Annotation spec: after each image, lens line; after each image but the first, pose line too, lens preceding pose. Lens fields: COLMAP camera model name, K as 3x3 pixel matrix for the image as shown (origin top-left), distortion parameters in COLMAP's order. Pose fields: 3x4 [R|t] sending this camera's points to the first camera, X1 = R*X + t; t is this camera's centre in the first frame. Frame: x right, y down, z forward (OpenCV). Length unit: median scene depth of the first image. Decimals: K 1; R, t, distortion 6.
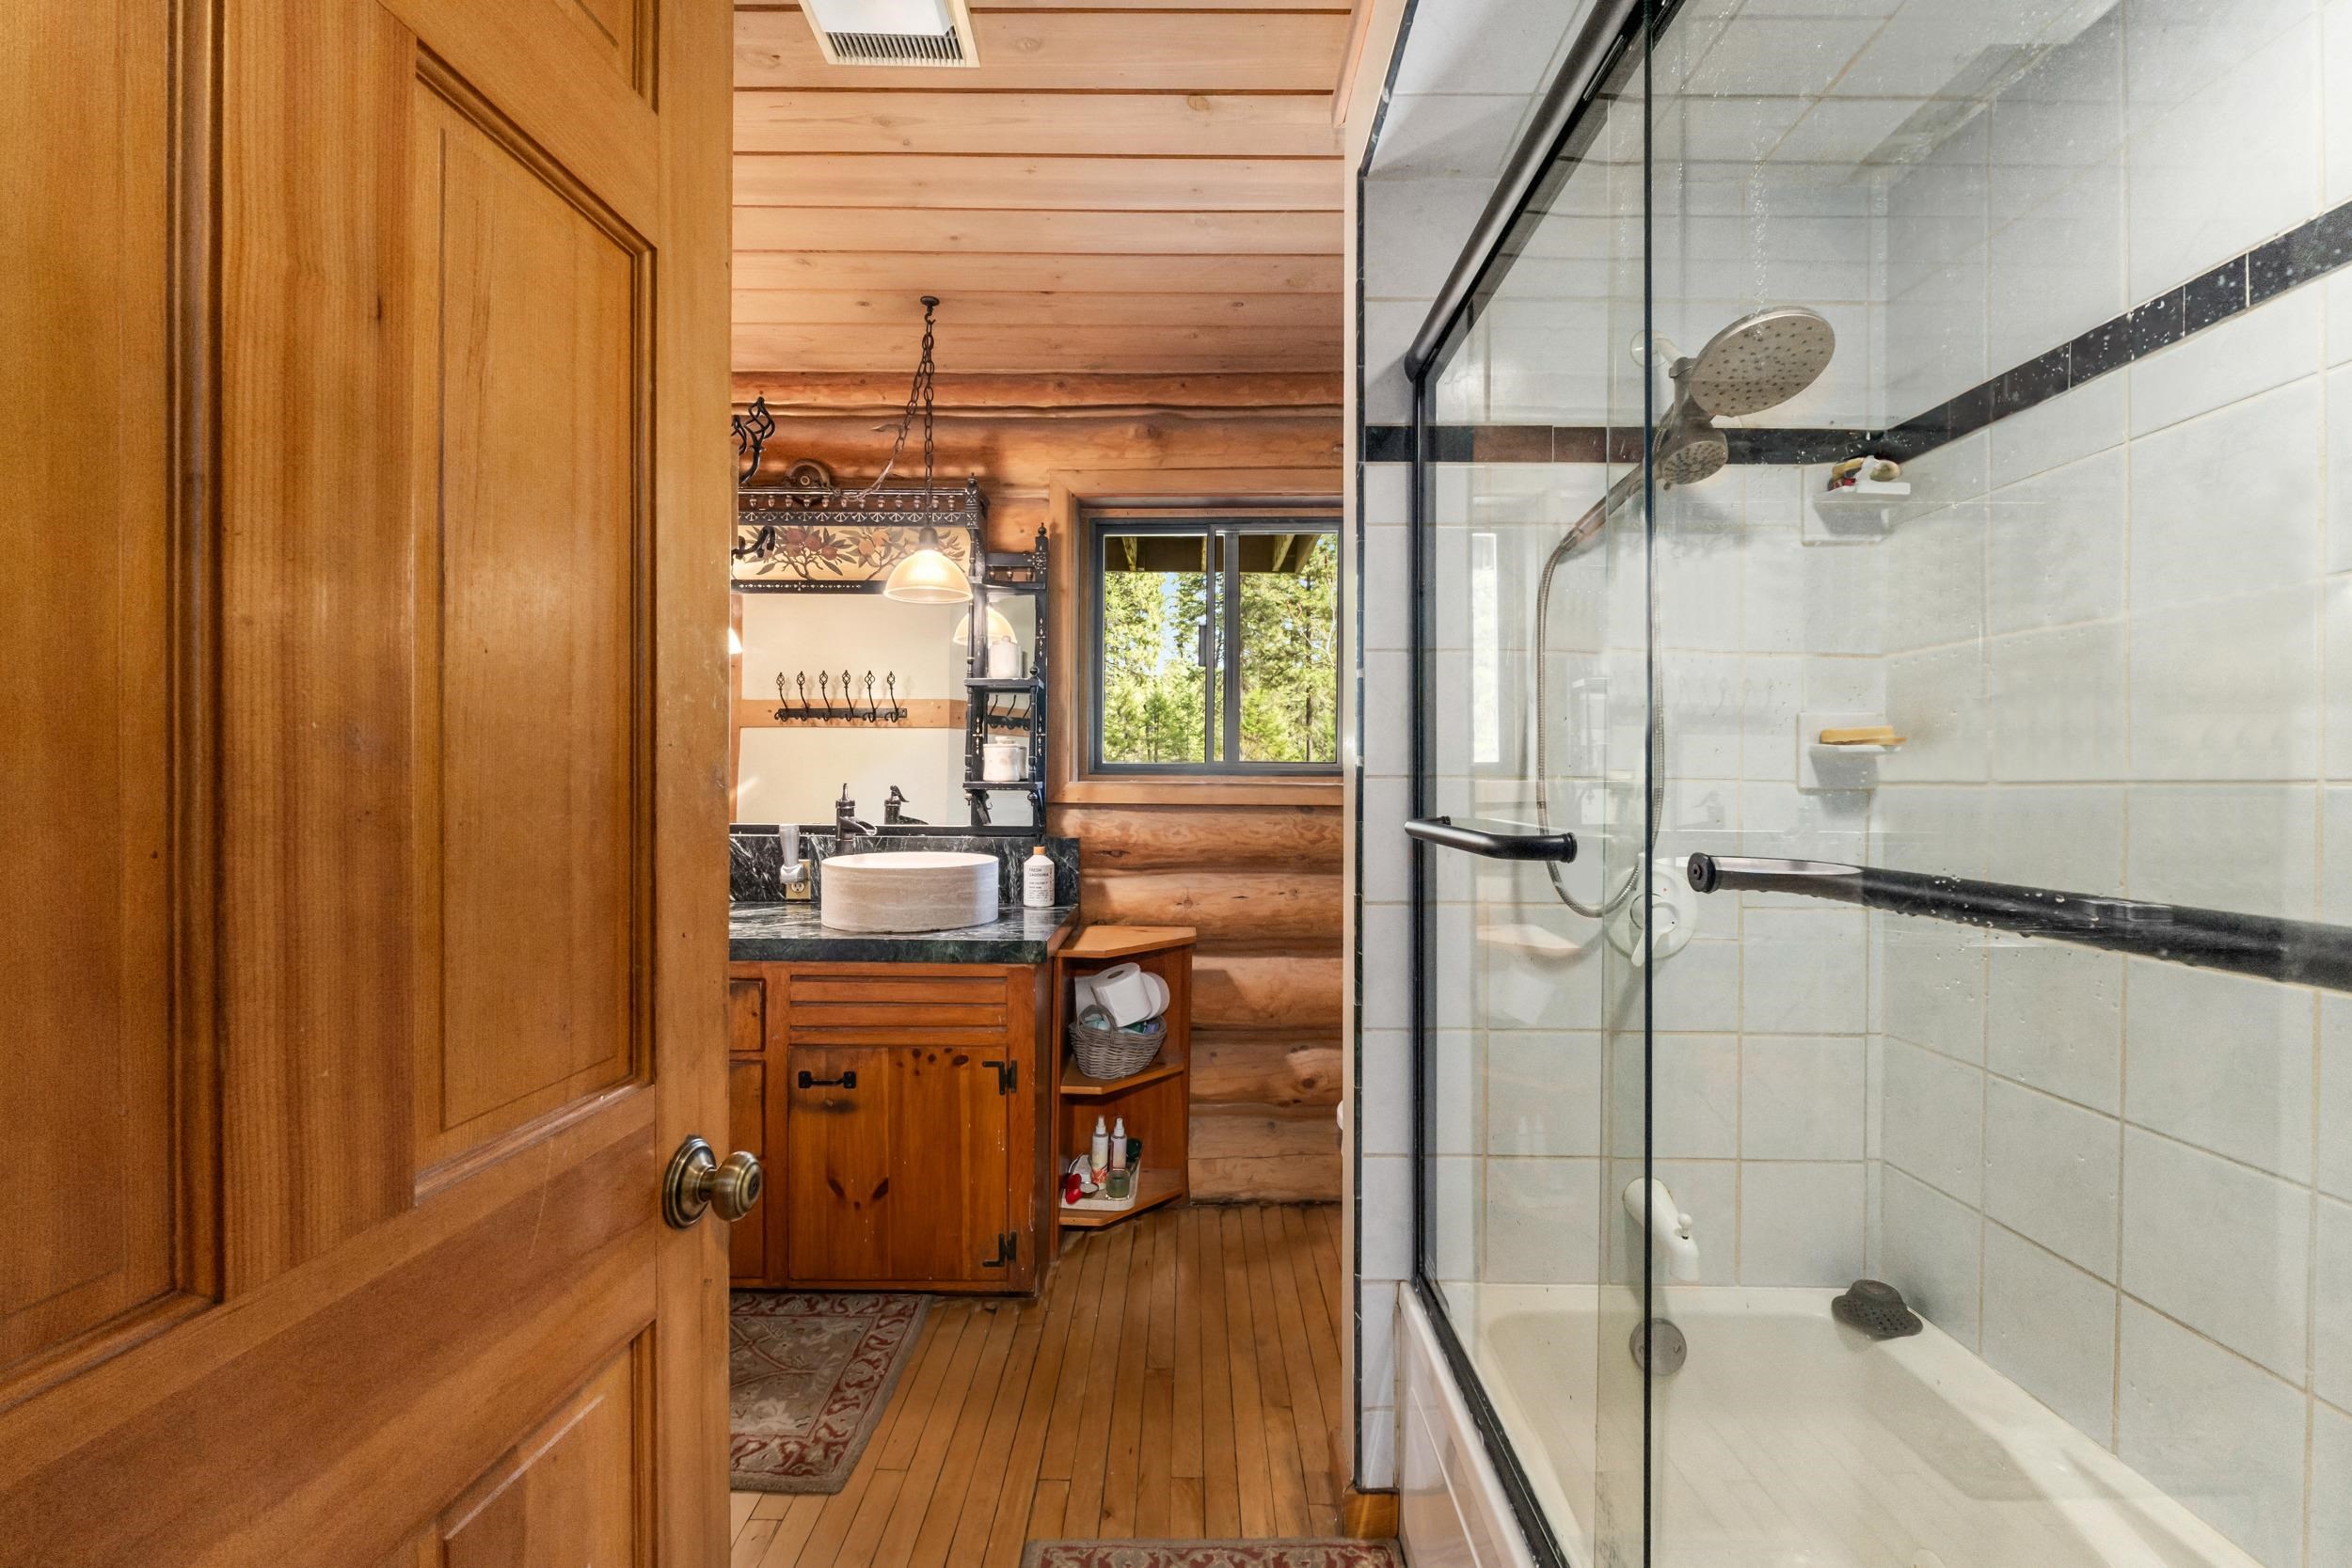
lens RADIAL K [[986.5, 0, 1185.4], [0, 986.5, 773.0], [0, 0, 1]] dist [-0.006416, 0.000191]
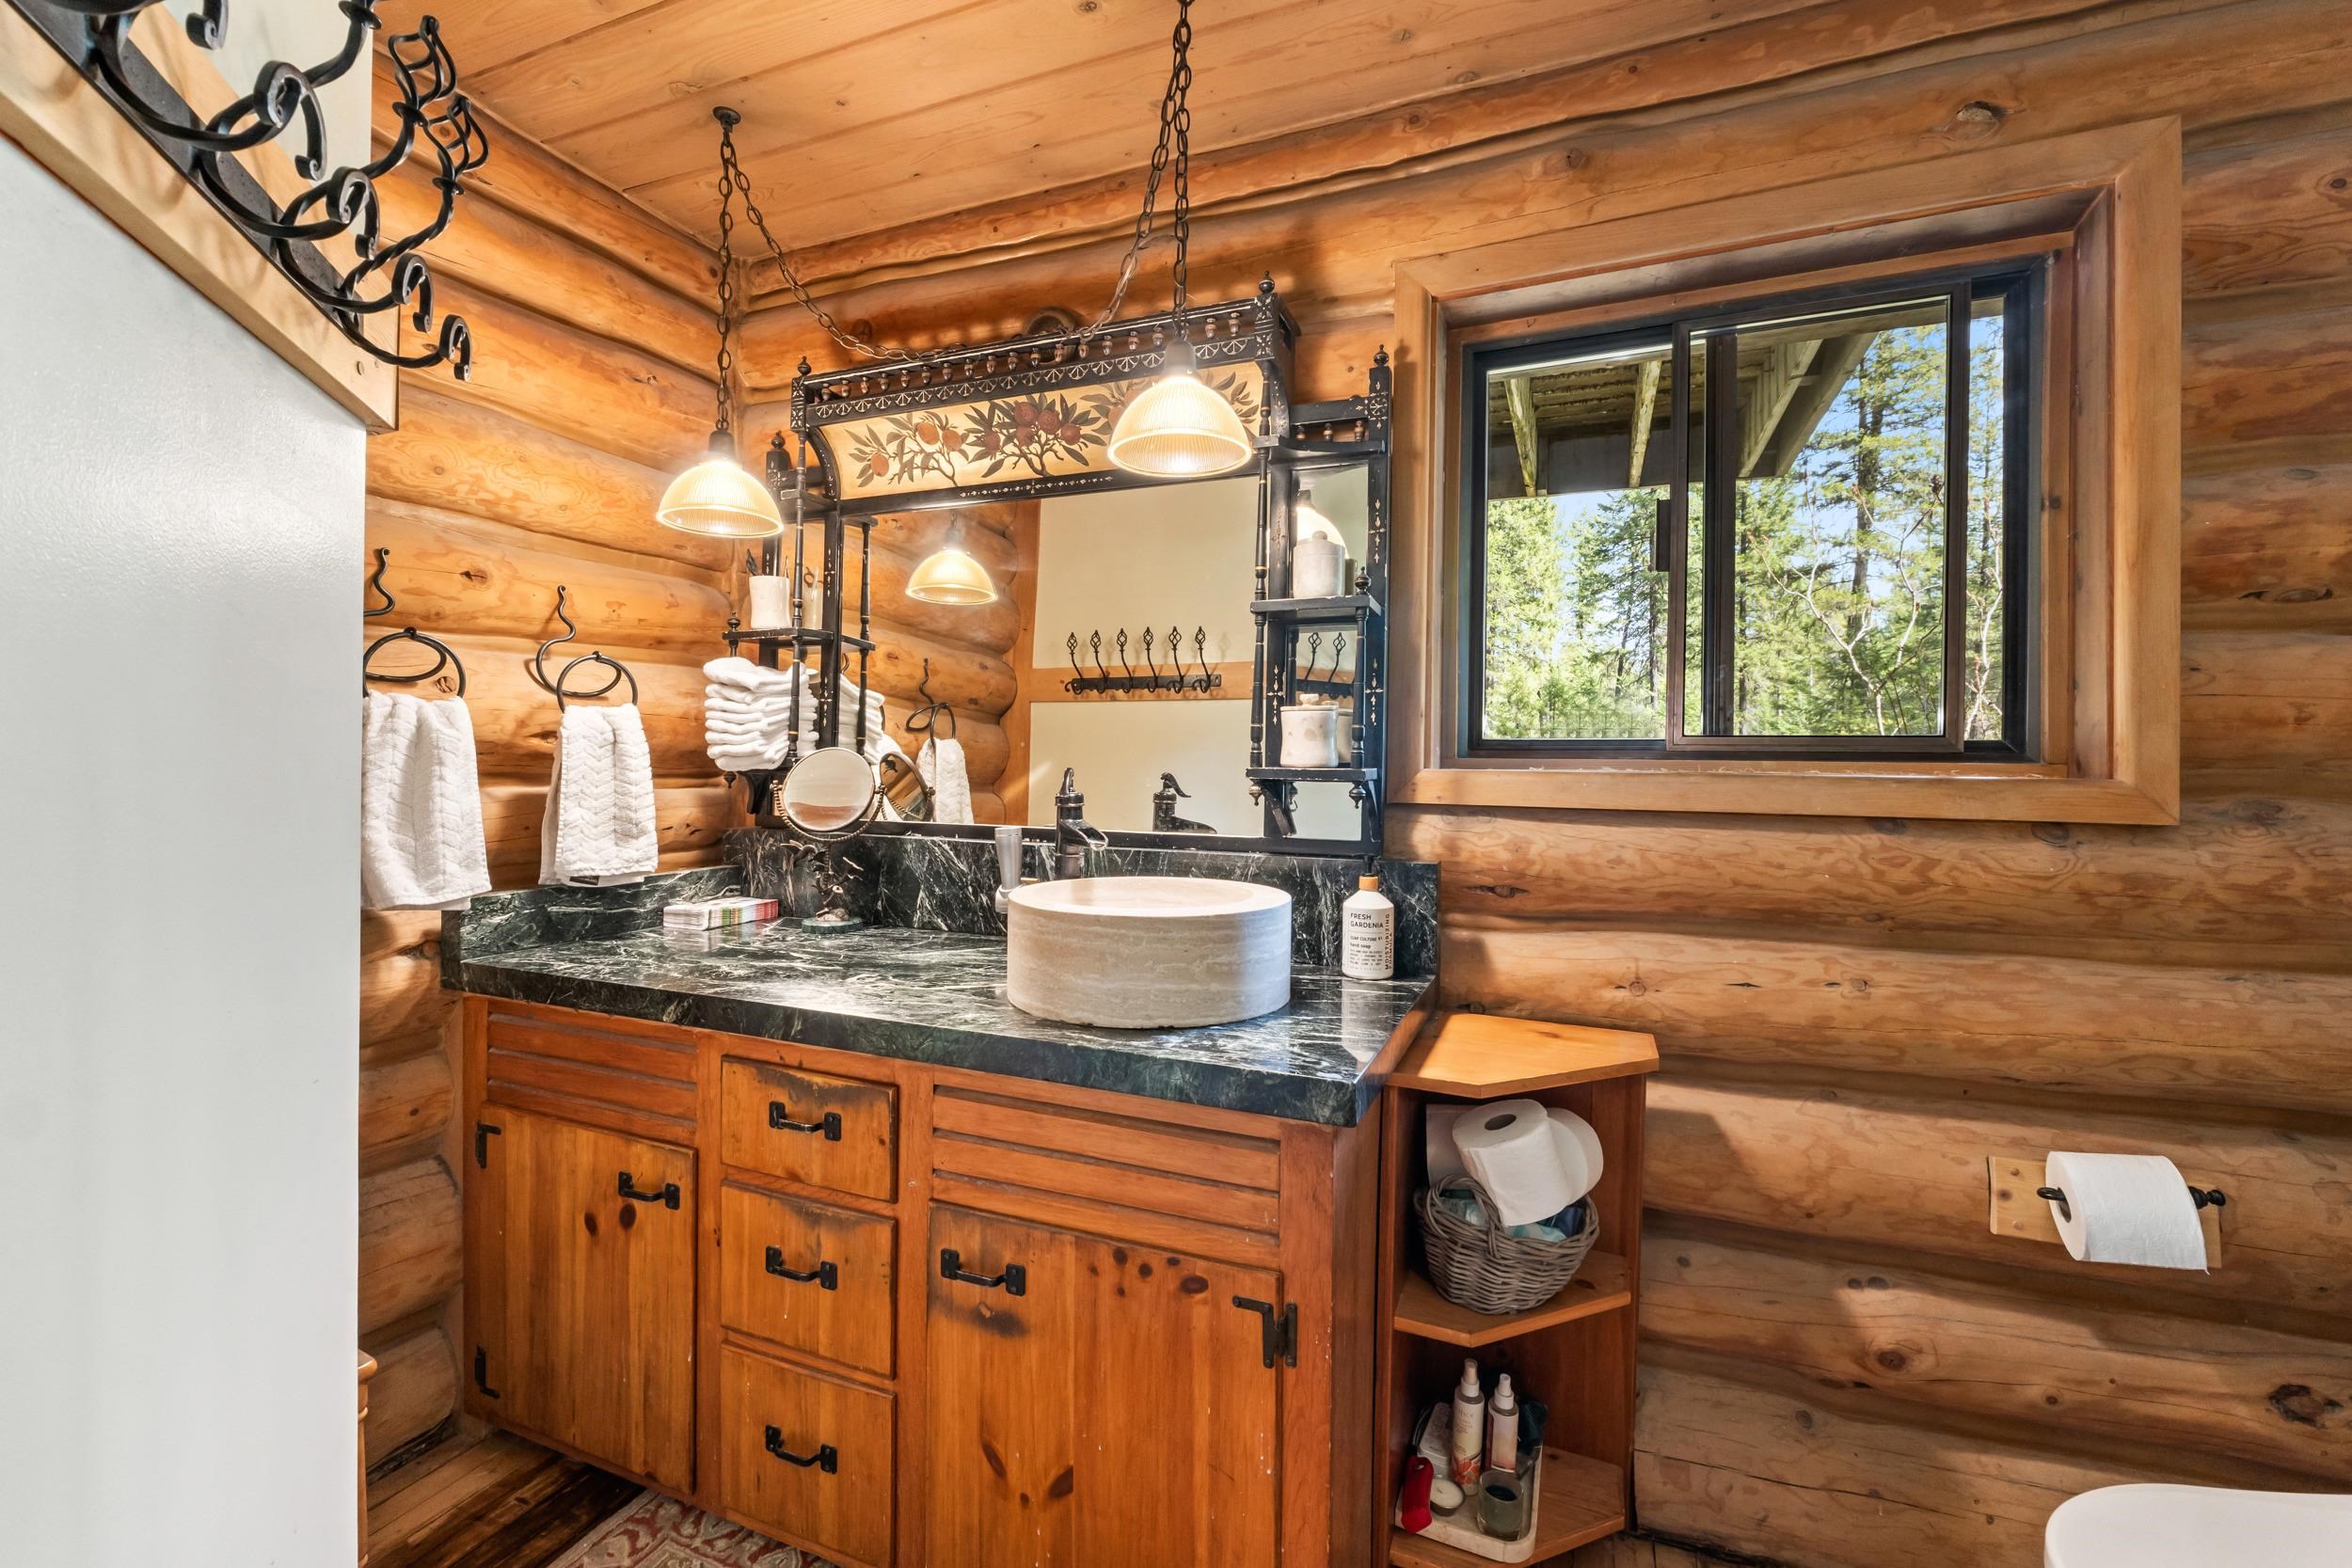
lens RADIAL K [[986.5, 0, 1185.4], [0, 986.5, 773.0], [0, 0, 1]] dist [-0.006416, 0.000191]
pose [[0.927168, 0.008332, -0.374553, -0.027264], [-0.005408, 0.999946, 0.008856, 0.007090], [0.374607, -0.006185, 0.927163, 0.393922]]
